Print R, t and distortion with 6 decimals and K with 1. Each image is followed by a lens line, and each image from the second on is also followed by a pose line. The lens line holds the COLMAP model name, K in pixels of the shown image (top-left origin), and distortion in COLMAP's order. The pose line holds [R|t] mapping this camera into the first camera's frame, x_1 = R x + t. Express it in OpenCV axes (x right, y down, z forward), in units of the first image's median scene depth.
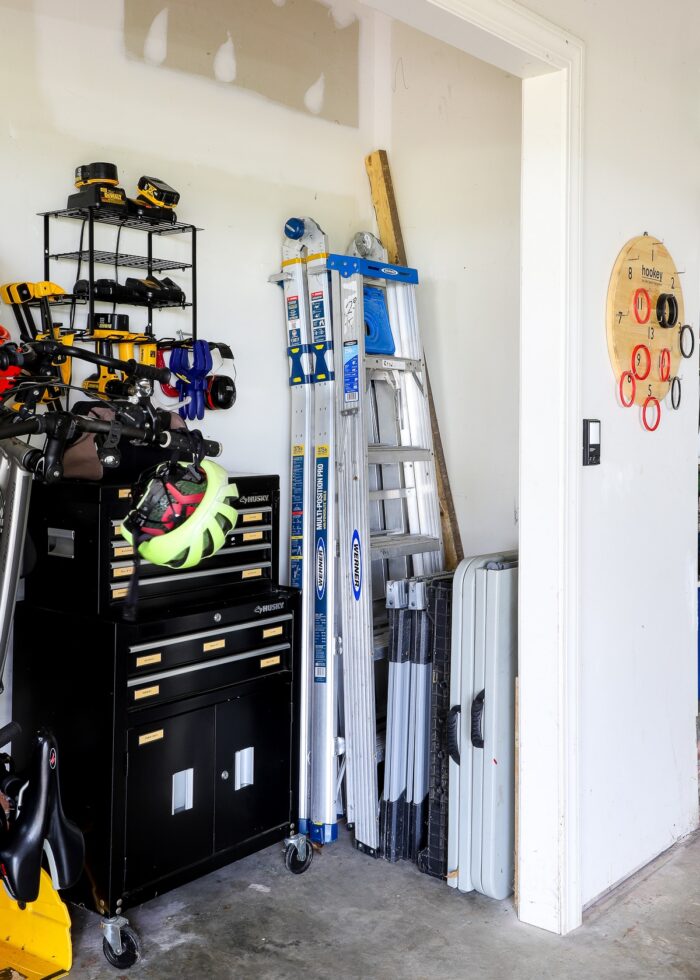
lens RADIAL K [[1148.2, 0, 404.2], [0, 1148.2, 430.6], [0, 0, 1]] dist [0.077362, 0.000000]
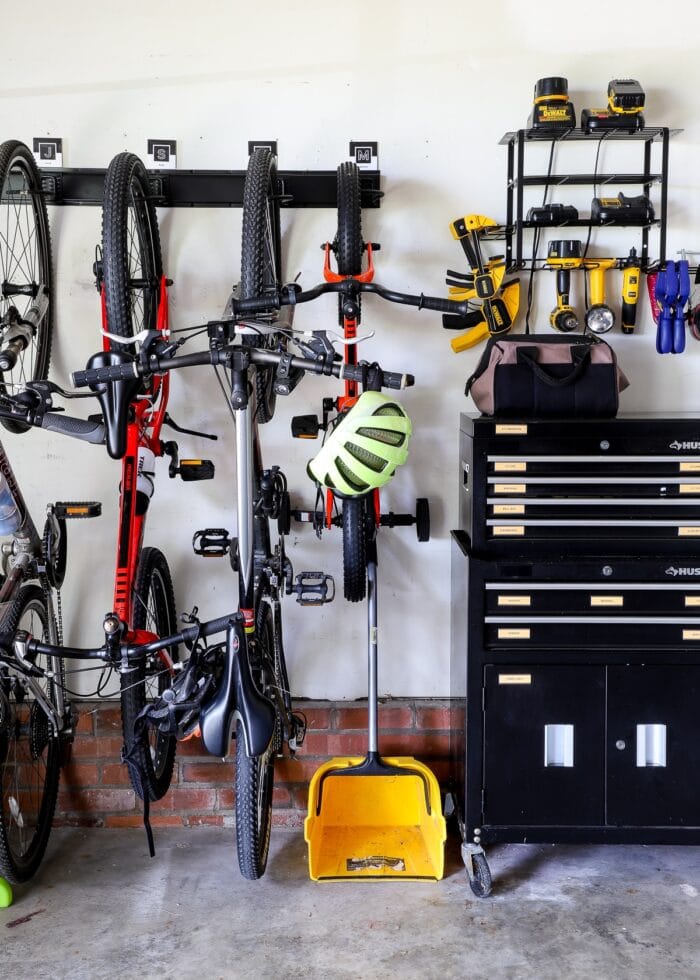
lens RADIAL K [[1371.9, 0, 322.0], [0, 1371.9, 463.4], [0, 0, 1]] dist [0.161709, 0.000000]
pose [[0.601293, 0.060162, -0.796761, 0.542817], [-0.008239, 0.997575, 0.069108, 0.003874], [0.798986, -0.034990, 0.600330, 0.161311]]
